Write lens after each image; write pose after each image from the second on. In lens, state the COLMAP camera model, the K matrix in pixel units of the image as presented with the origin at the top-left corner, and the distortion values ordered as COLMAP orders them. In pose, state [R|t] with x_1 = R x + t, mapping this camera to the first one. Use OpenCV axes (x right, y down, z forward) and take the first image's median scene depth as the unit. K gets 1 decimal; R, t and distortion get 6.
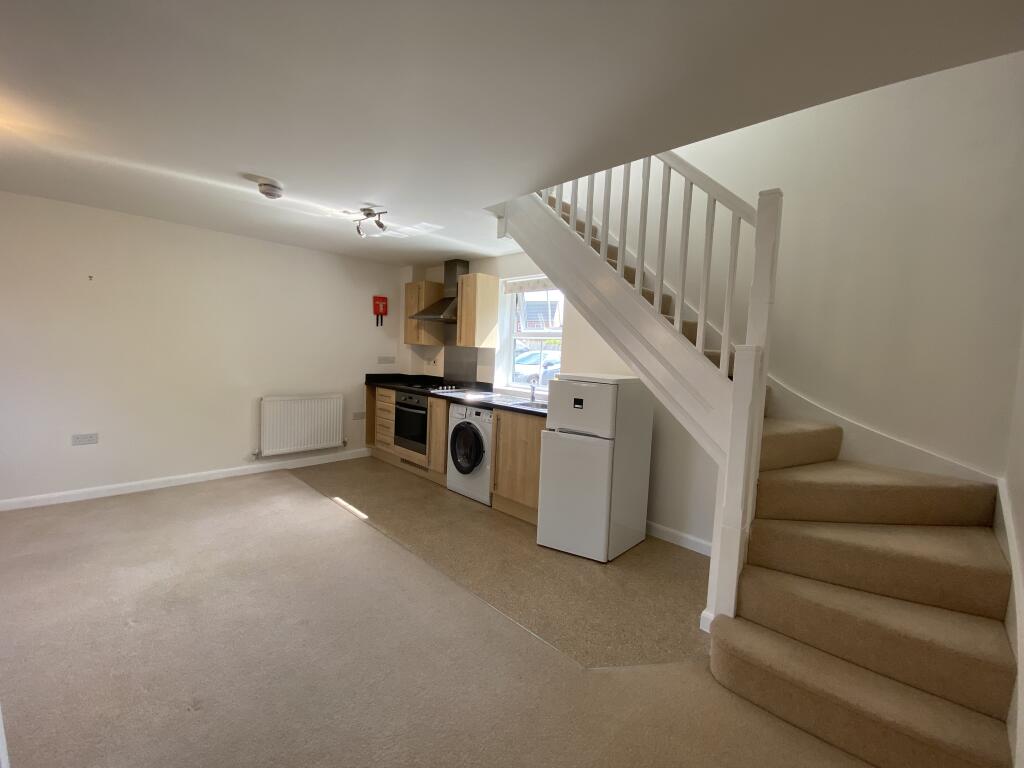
lens RADIAL K [[416.0, 0, 510.8], [0, 416.0, 381.8], [0, 0, 1]] dist [0.034195, -0.025304]
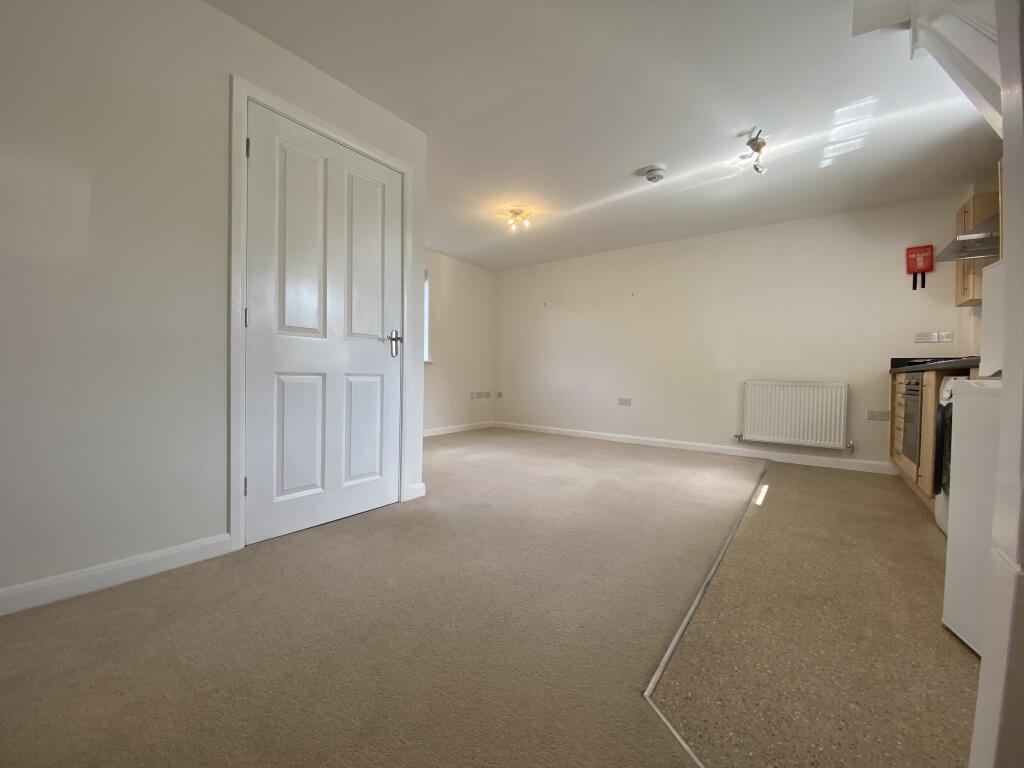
lens RADIAL K [[416.0, 0, 510.8], [0, 416.0, 381.8], [0, 0, 1]] dist [0.034195, -0.025304]
pose [[0.149101, -0.023363, -0.988546, 0.296681], [-0.086228, 0.995605, -0.036536, 0.114225], [0.985055, 0.090688, 0.146431, 0.274372]]
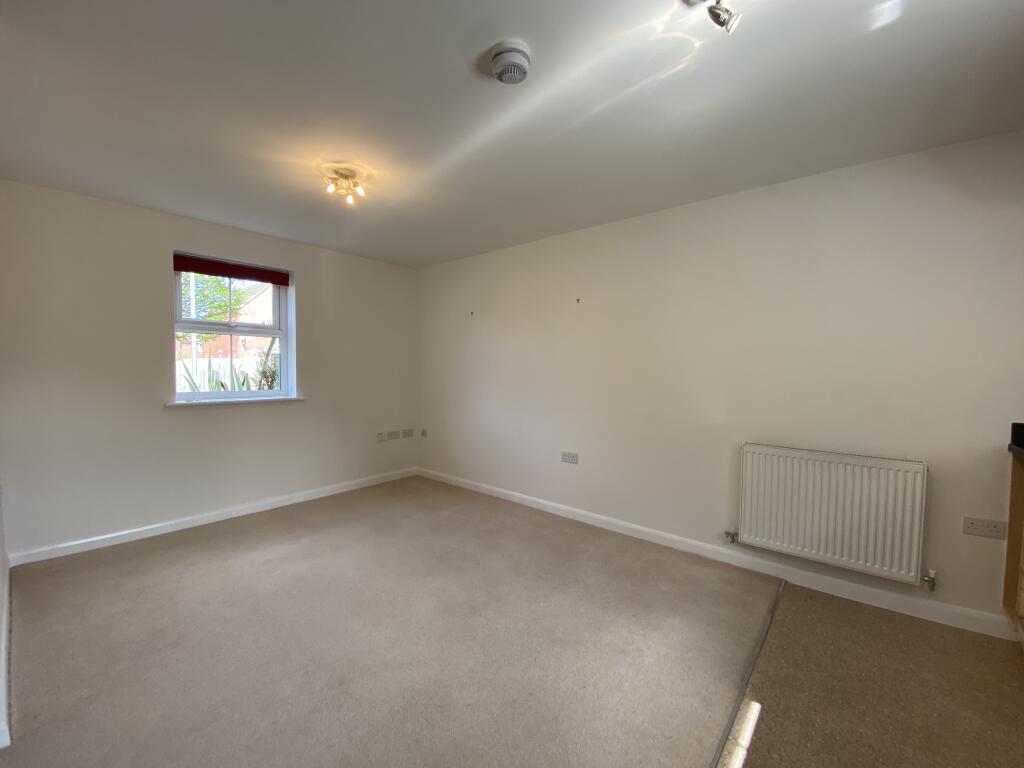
lens RADIAL K [[416.0, 0, 510.8], [0, 416.0, 381.8], [0, 0, 1]] dist [0.034195, -0.025304]
pose [[0.076527, -0.010170, -0.997016, -0.007399], [-0.080878, 0.996590, -0.016374, -0.015174], [0.993782, 0.081890, 0.075444, 0.563864]]
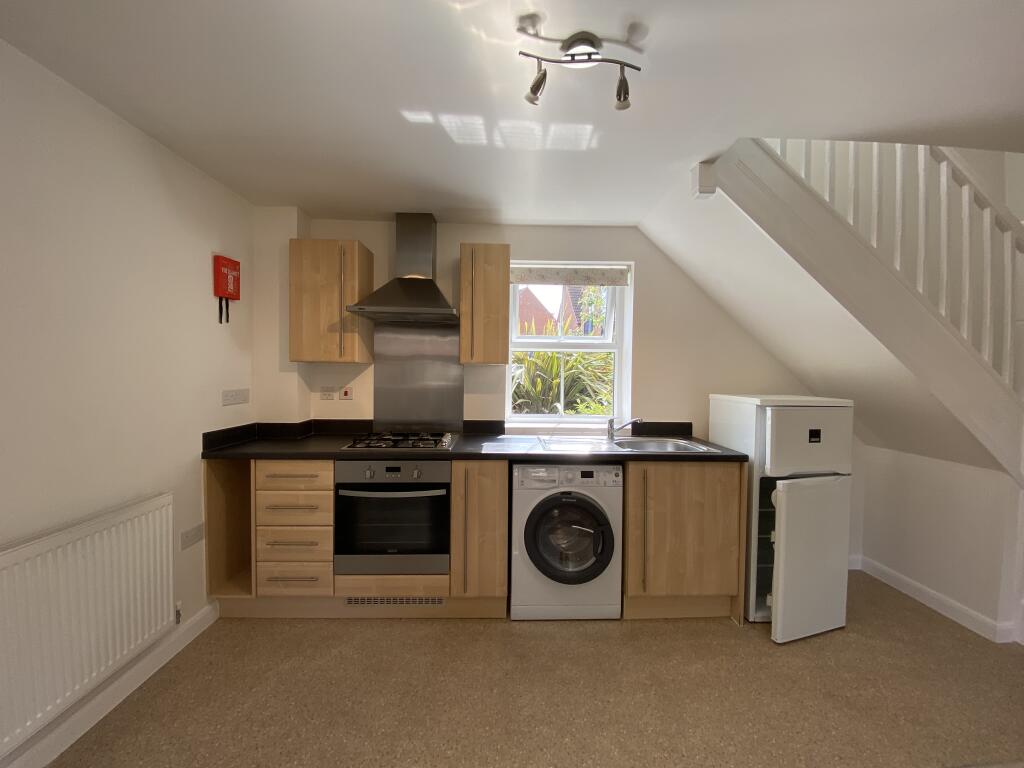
lens RADIAL K [[416.0, 0, 510.8], [0, 416.0, 381.8], [0, 0, 1]] dist [0.034195, -0.025304]
pose [[0.698573, -0.054088, 0.713492, -0.471254], [0.072135, 0.997382, 0.004982, -0.056156], [-0.711894, 0.047987, 0.700646, 0.518484]]
